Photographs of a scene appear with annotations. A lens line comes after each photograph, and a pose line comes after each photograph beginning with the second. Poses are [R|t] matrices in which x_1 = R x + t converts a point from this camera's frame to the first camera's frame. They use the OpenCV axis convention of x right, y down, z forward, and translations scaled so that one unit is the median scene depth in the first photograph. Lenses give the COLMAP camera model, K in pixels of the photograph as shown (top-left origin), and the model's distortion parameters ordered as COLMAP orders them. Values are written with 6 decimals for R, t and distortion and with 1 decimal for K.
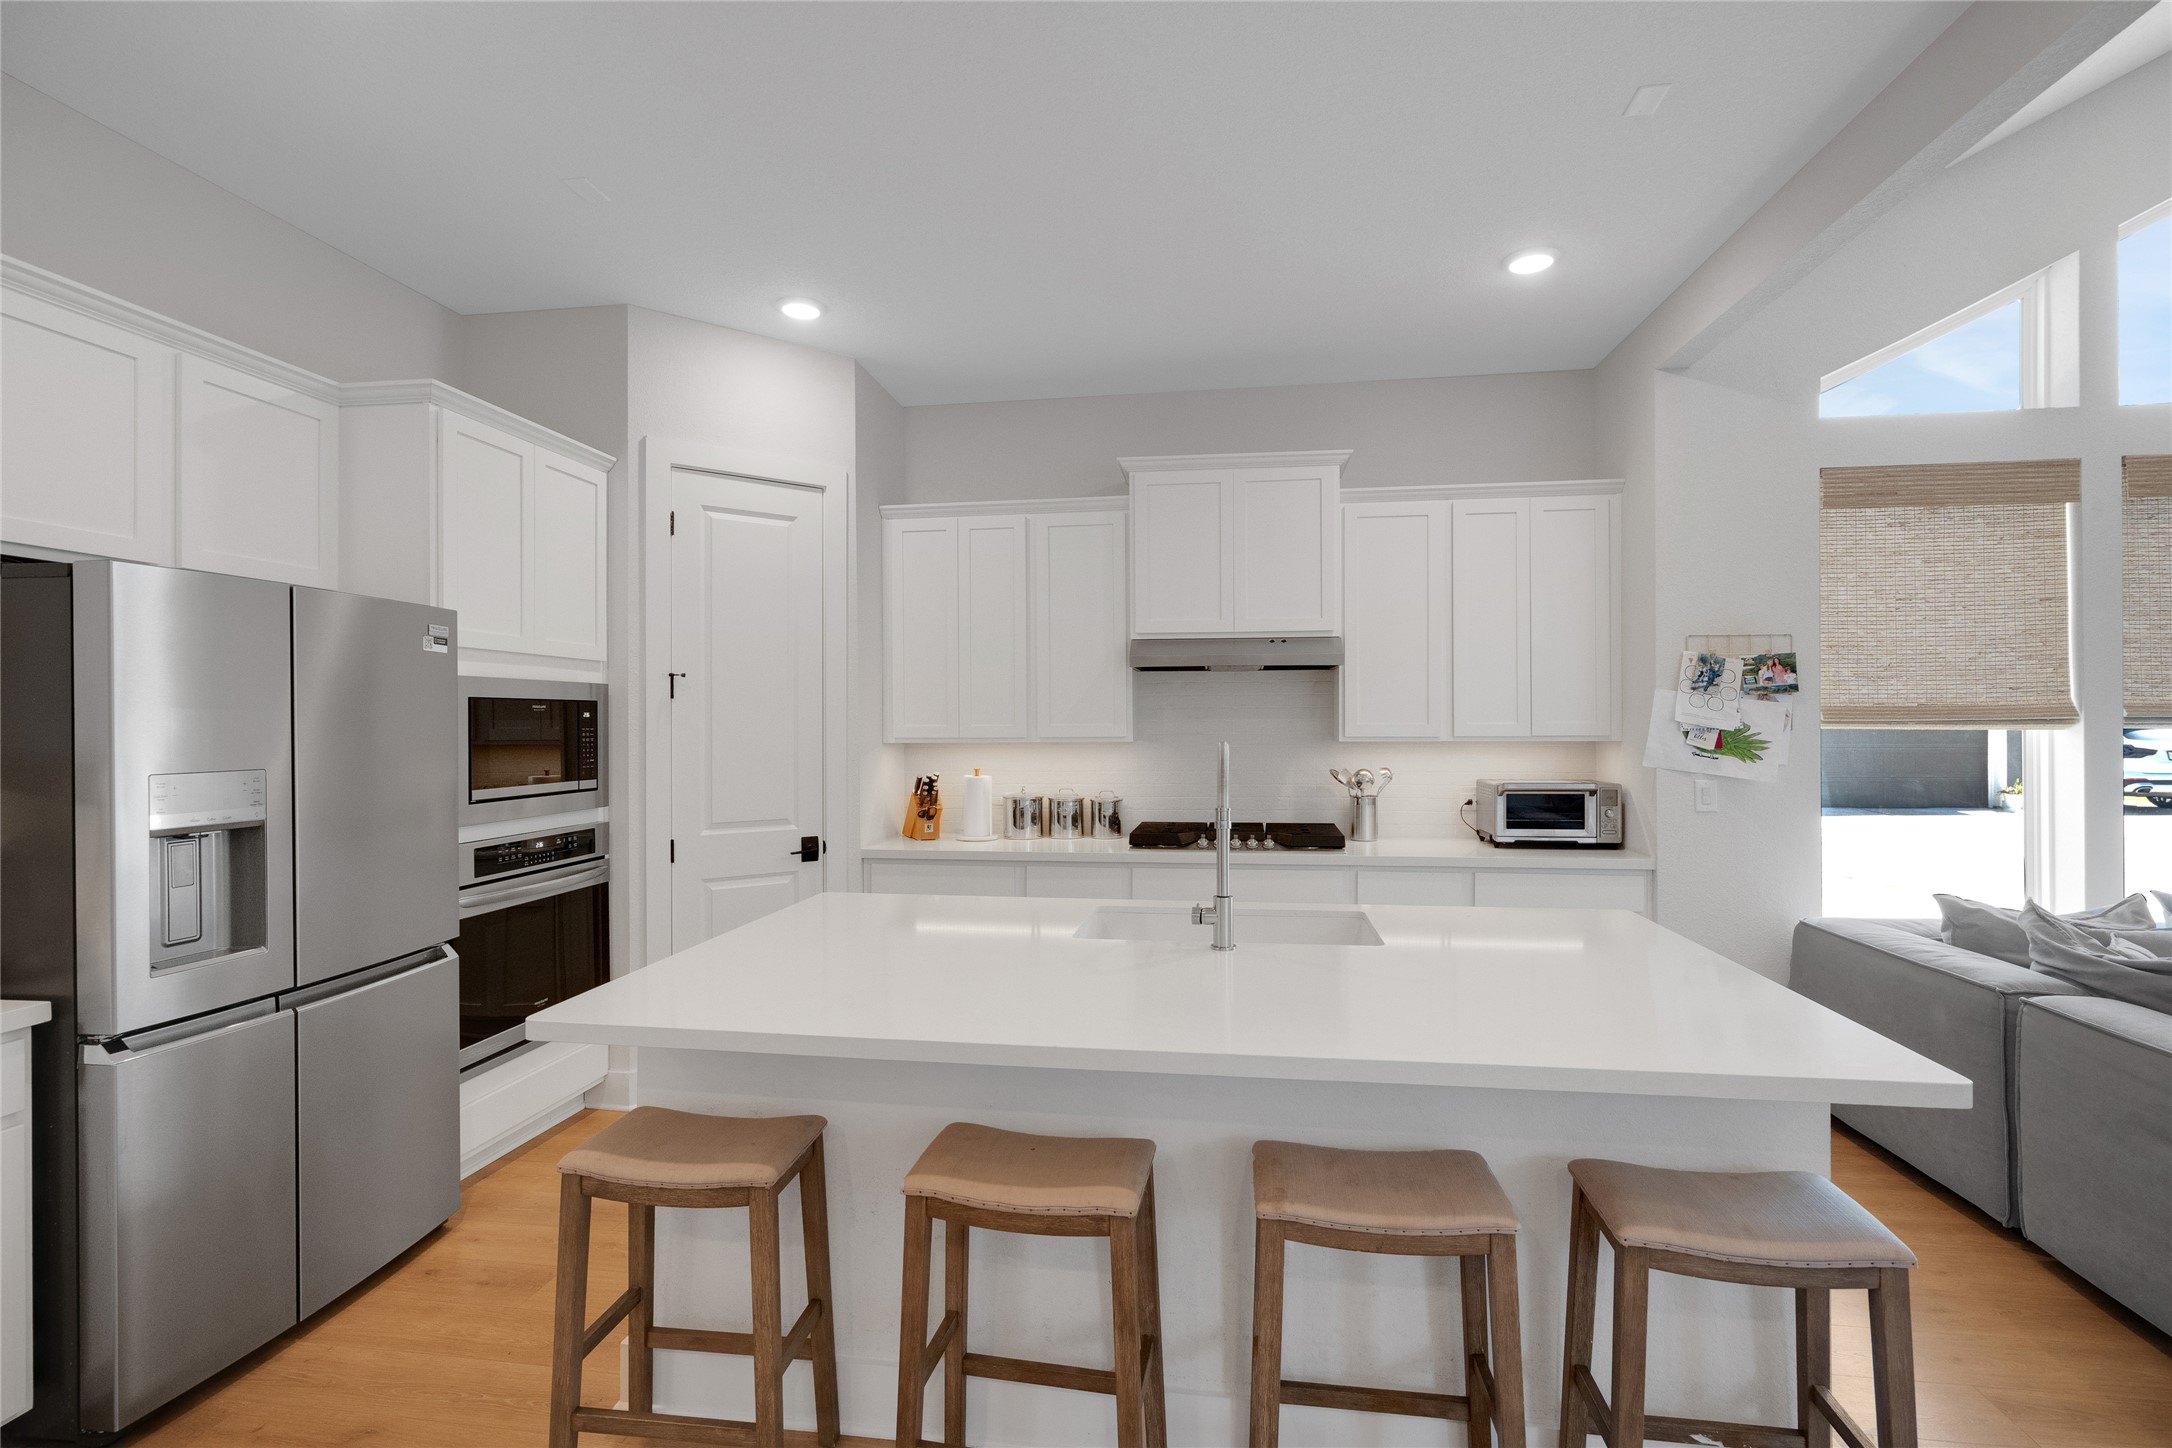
lens RADIAL K [[1028.3, 0, 1082.9], [0, 1028.3, 720.5], [0, 0, 1]] dist [0.004640, 0.000103]
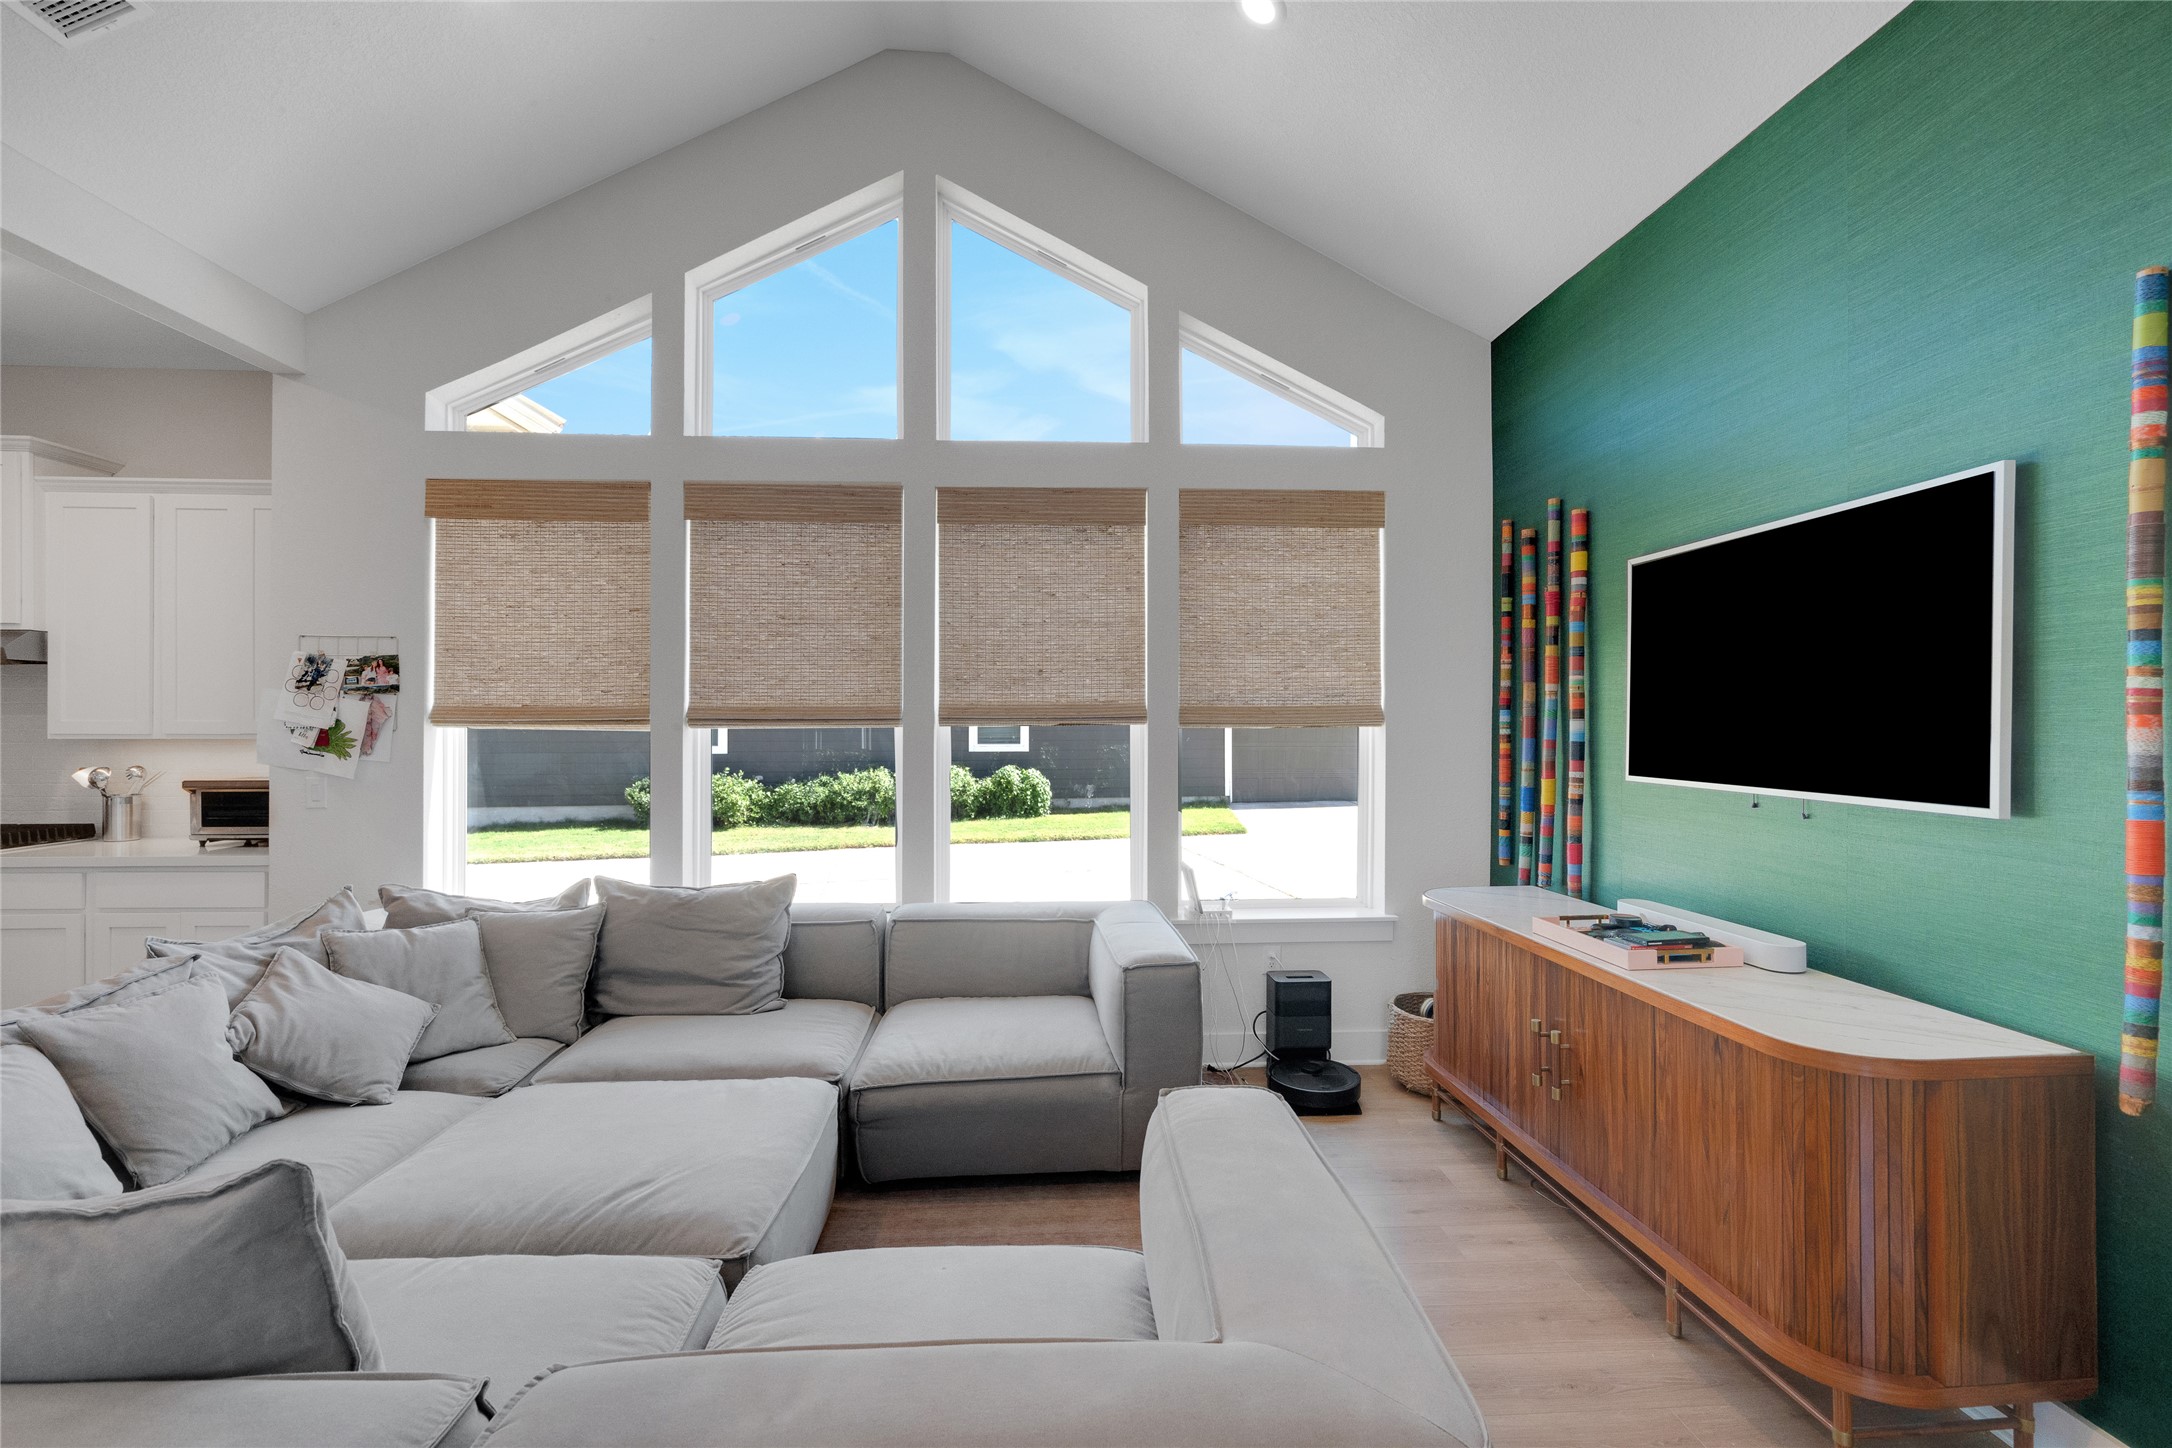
lens RADIAL K [[1028.3, 0, 1084.8], [0, 1028.3, 725.2], [0, 0, 1]] dist [0.004640, 0.000103]
pose [[0.977886, 0.003475, 0.209111, 1.149769], [-0.004635, 0.999976, 0.005060, -0.002862], [-0.209088, -0.005918, 0.977879, -0.165024]]
